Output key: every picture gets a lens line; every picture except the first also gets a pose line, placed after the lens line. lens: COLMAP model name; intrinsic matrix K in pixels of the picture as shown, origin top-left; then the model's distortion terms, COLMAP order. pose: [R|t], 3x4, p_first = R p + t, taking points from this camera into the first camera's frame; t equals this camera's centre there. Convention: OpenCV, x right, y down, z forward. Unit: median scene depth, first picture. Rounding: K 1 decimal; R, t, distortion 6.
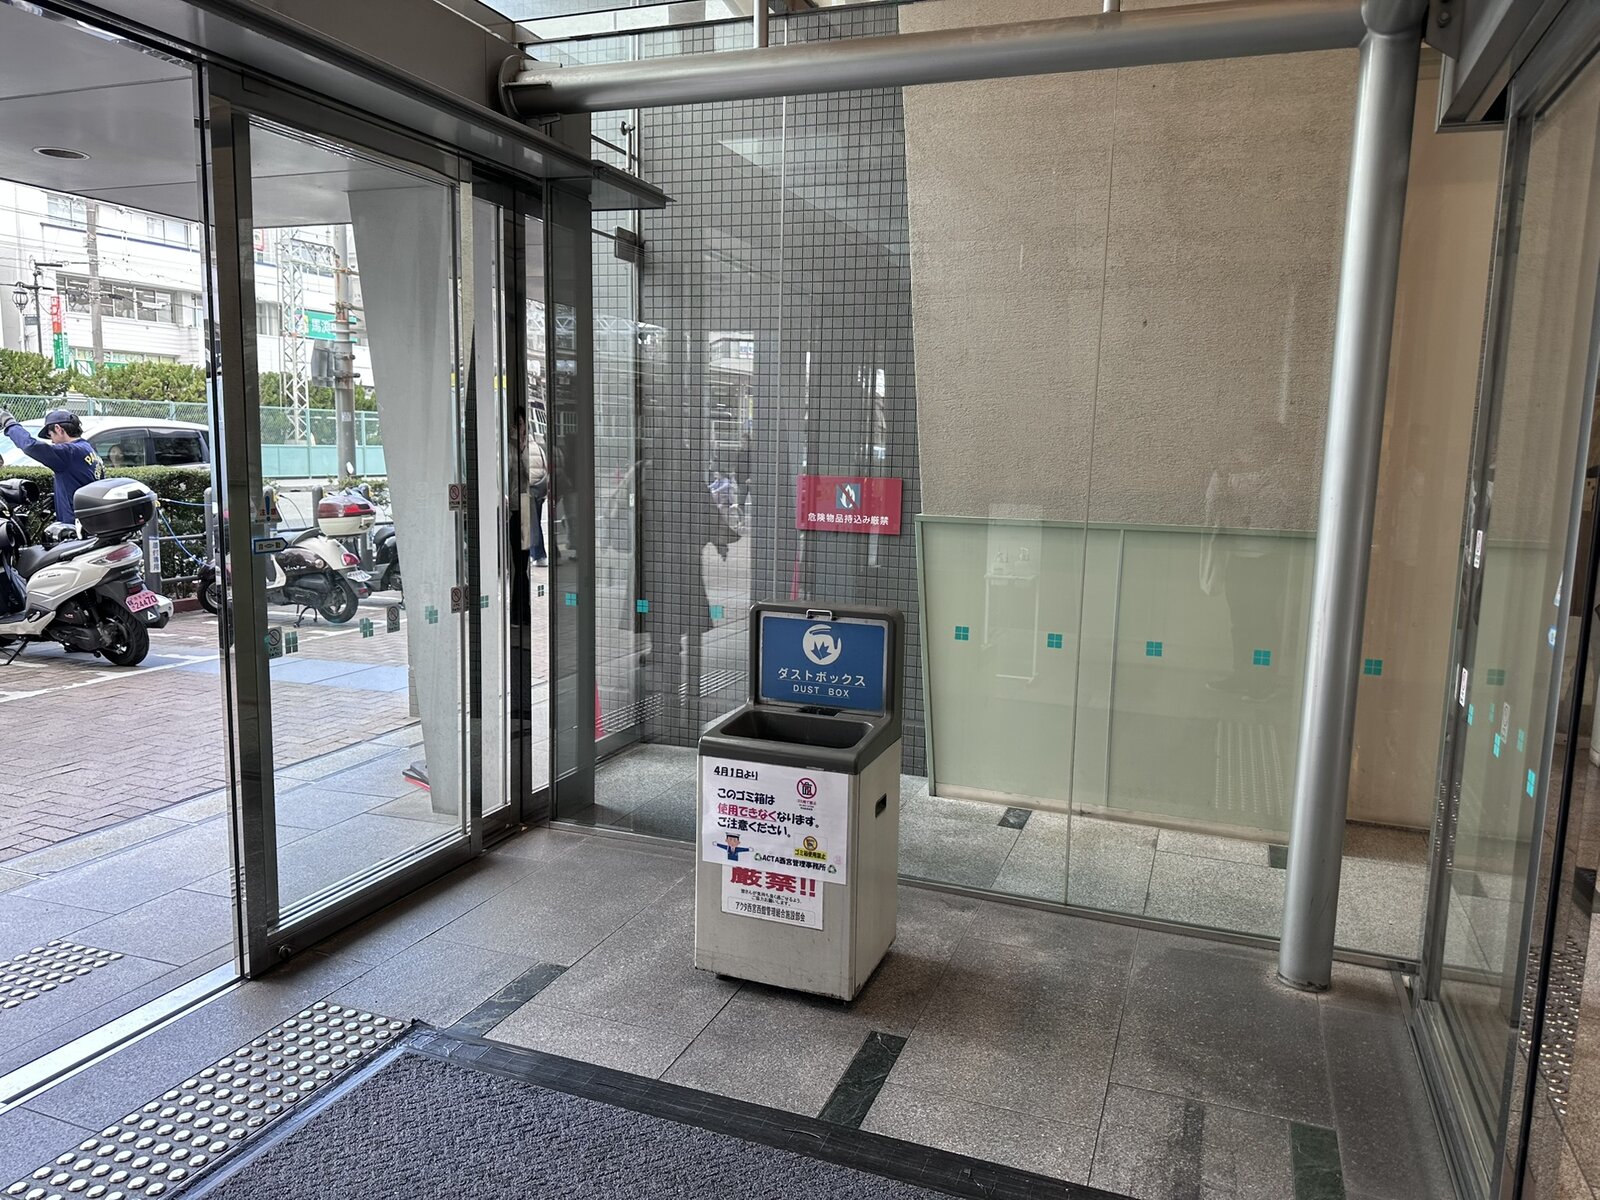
lens RADIAL K [[1100.9, 0, 808.8], [0, 1100.9, 614.4], [0, 0, 1]] dist [0.085001, -0.117804]
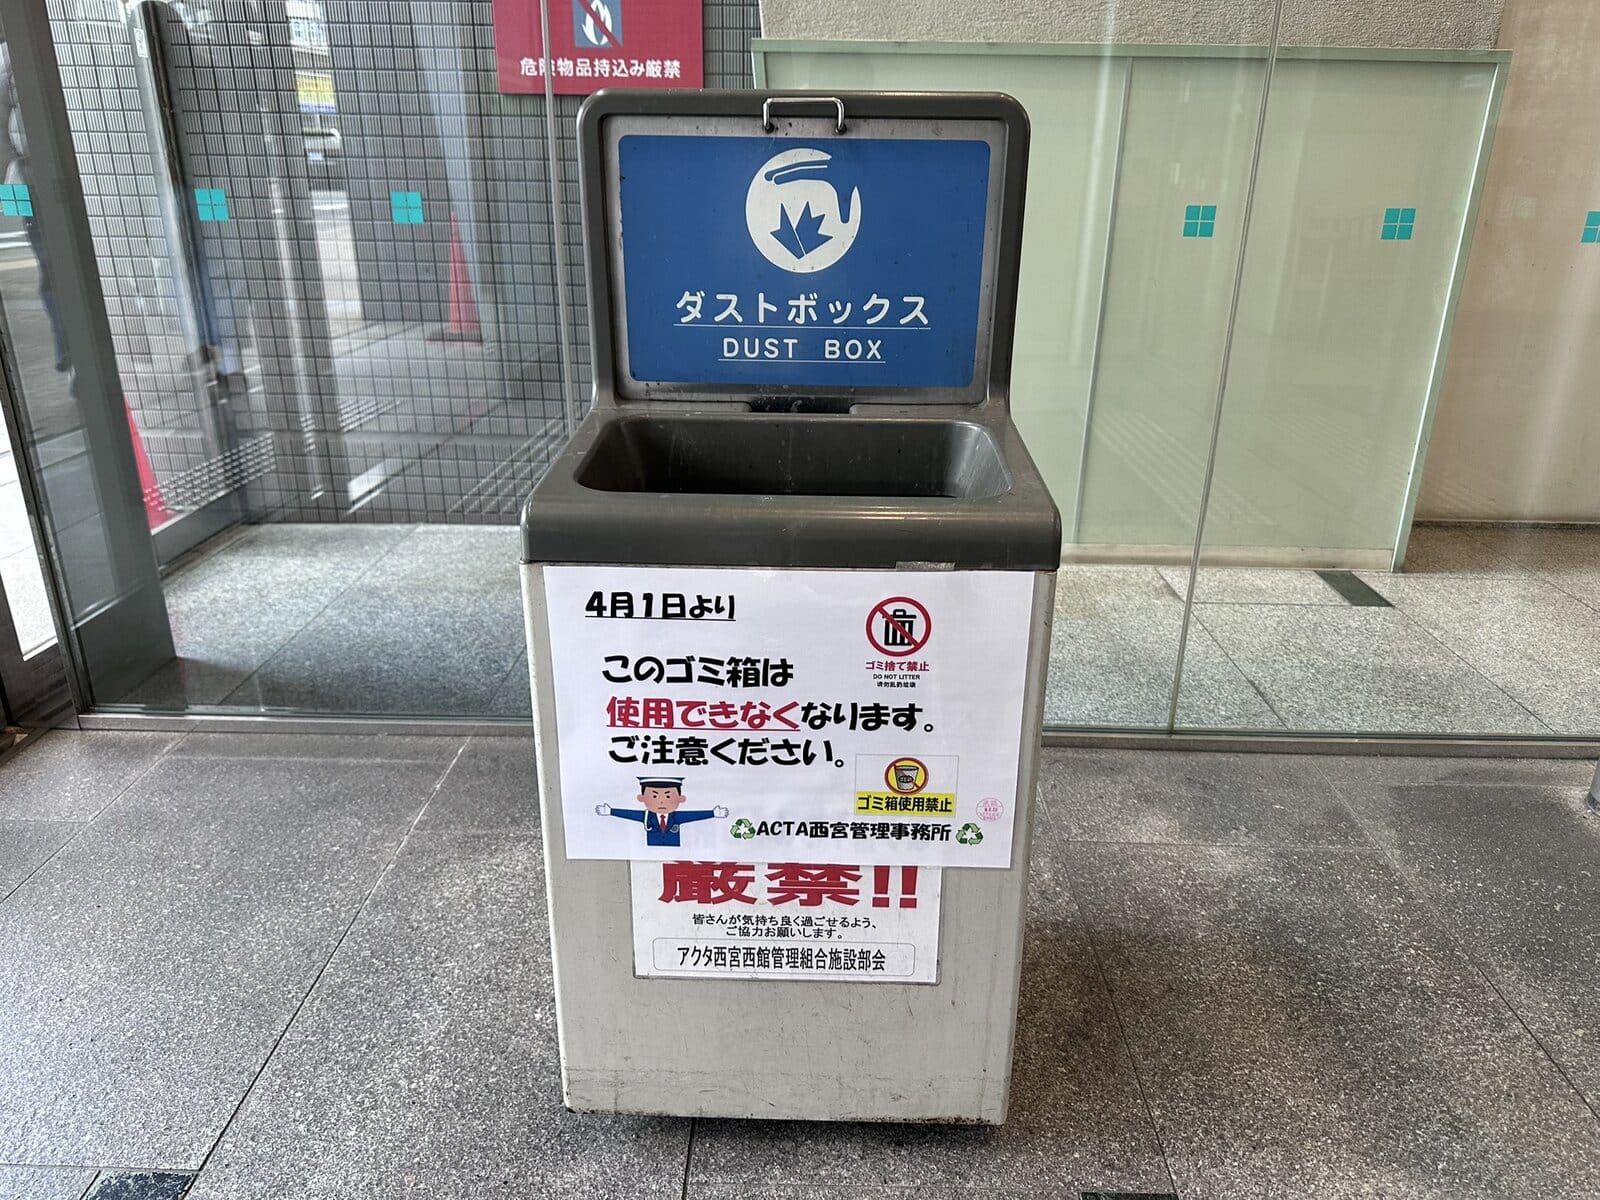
lens RADIAL K [[1100.9, 0, 808.8], [0, 1100.9, 614.4], [0, 0, 1]] dist [0.085001, -0.117804]
pose [[0.938952, -0.138411, 0.314980, -0.125177], [0.060139, 0.967441, 0.245847, 0.068832], [-0.338752, -0.211896, 0.916704, 0.680380]]
